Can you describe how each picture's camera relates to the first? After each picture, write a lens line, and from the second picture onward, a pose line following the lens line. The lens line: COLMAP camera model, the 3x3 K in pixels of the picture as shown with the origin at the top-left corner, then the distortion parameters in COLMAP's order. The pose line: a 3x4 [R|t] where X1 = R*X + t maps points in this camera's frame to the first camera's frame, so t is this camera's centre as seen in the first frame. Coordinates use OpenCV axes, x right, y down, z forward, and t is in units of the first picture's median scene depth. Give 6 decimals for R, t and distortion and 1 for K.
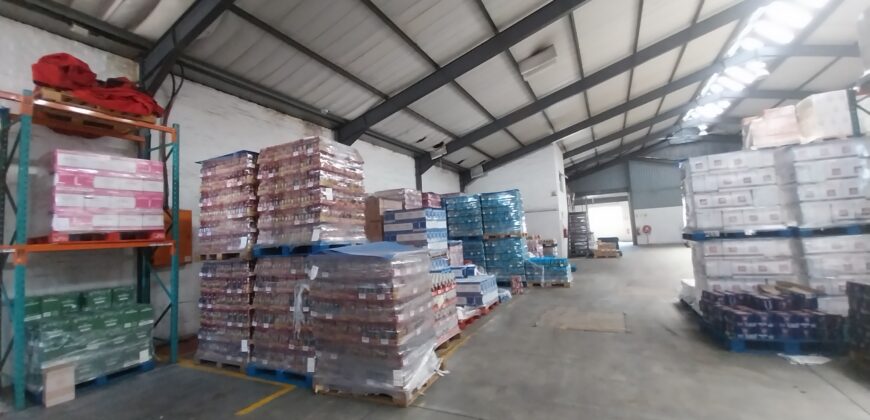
lens RADIAL K [[352.9, 0, 431.3], [0, 352.9, 206.1], [0, 0, 1]] dist [0.000675, 0.000081]
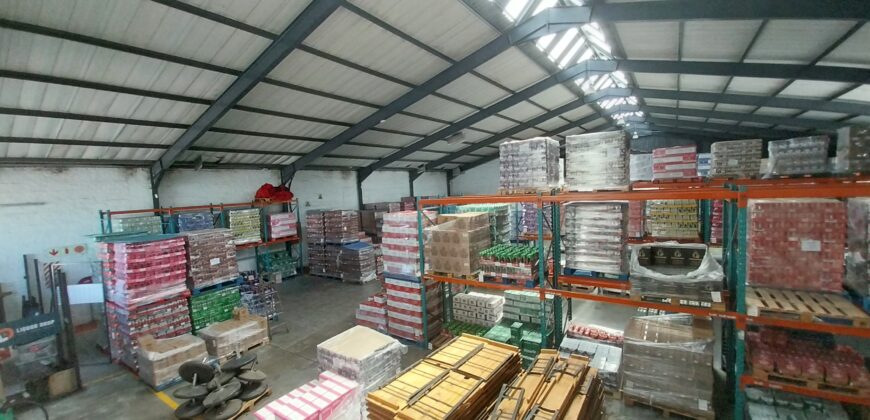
lens RADIAL K [[339.4, 0, 438.2], [0, 339.4, 211.0], [0, 0, 1]] dist [0.017385, -0.012859]
pose [[0.992476, 0.015823, -0.121410, 0.941142], [0.004379, 0.986393, 0.164345, -0.694624], [0.122358, -0.163640, 0.978903, -1.958107]]
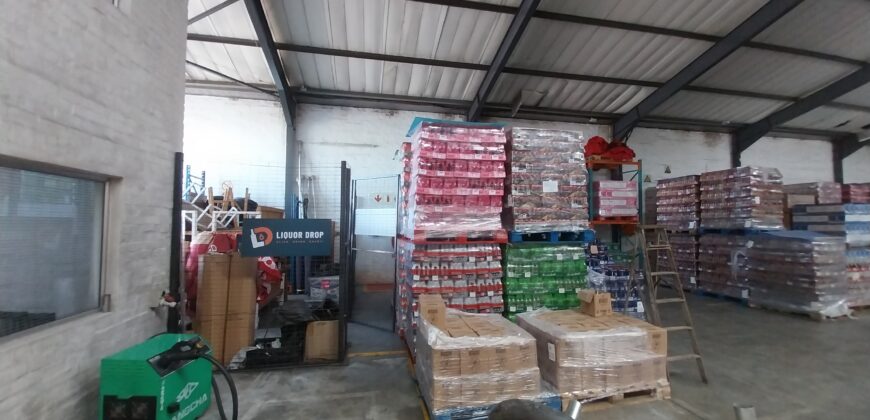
lens RADIAL K [[339.4, 0, 438.2], [0, 339.4, 211.0], [0, 0, 1]] dist [0.017385, -0.012859]
pose [[0.620665, 0.028587, -0.783554, 0.042122], [0.026986, 0.997964, 0.057785, -0.111040], [0.783611, -0.057010, 0.618630, -1.142640]]
